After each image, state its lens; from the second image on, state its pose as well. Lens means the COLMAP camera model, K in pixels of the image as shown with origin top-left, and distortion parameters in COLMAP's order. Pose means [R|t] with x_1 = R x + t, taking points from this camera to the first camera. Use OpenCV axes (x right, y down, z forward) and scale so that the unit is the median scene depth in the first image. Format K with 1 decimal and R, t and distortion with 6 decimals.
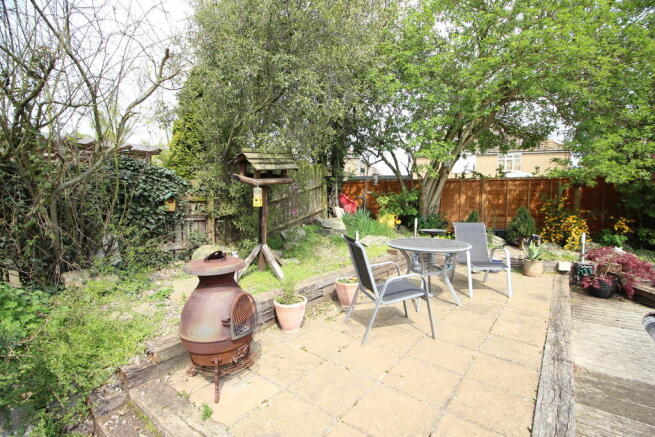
lens RADIAL K [[307.3, 0, 327.7], [0, 307.3, 217.4], [0, 0, 1]] dist [-0.002939, 0.000062]
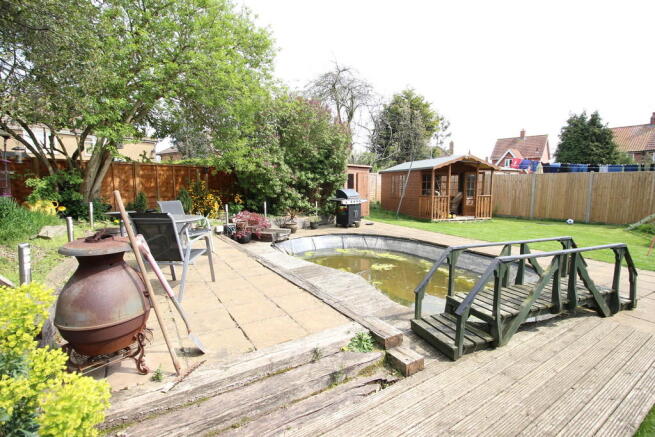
lens RADIAL K [[307.3, 0, 325.2], [0, 307.3, 216.1], [0, 0, 1]] dist [-0.002939, 0.000062]
pose [[0.360141, -0.099490, 0.927578, -0.292665], [0.062527, 0.994635, 0.082406, 0.010687], [-0.930800, 0.028321, 0.364430, 0.015201]]
